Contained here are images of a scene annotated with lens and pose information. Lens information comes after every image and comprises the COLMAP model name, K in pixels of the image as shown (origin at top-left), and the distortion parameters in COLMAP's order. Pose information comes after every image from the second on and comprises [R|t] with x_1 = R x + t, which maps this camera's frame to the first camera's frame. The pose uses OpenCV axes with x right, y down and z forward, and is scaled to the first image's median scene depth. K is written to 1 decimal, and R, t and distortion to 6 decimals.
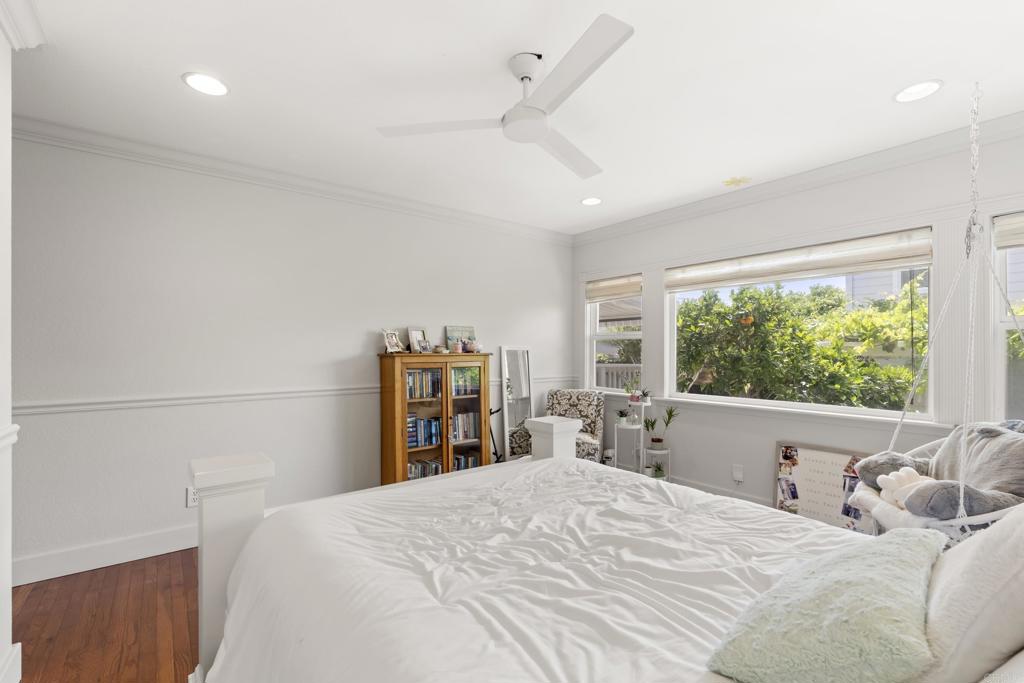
lens RADIAL K [[449.0, 0, 508.8], [0, 449.0, 345.3], [0, 0, 1]] dist [-0.000580, 0.000141]
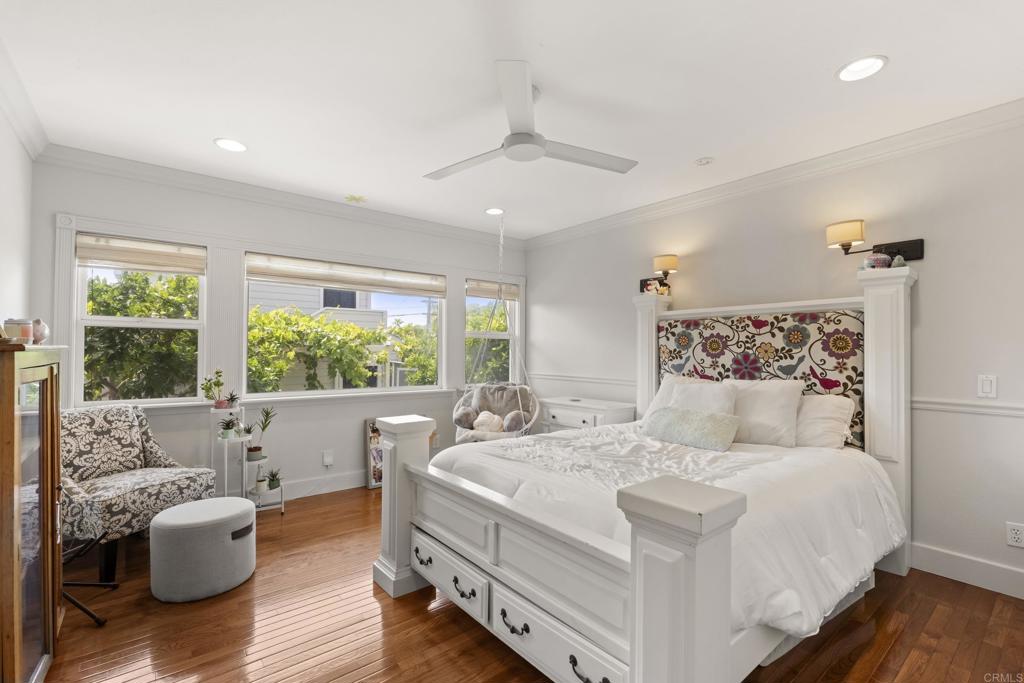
lens RADIAL K [[449.0, 0, 508.8], [0, 449.0, 345.3], [0, 0, 1]] dist [-0.000580, 0.000141]
pose [[0.007356, 0.010708, 0.999916, -0.476018], [-0.022231, 0.999697, -0.010542, 0.008146], [-0.999726, -0.022152, 0.007592, 0.447823]]
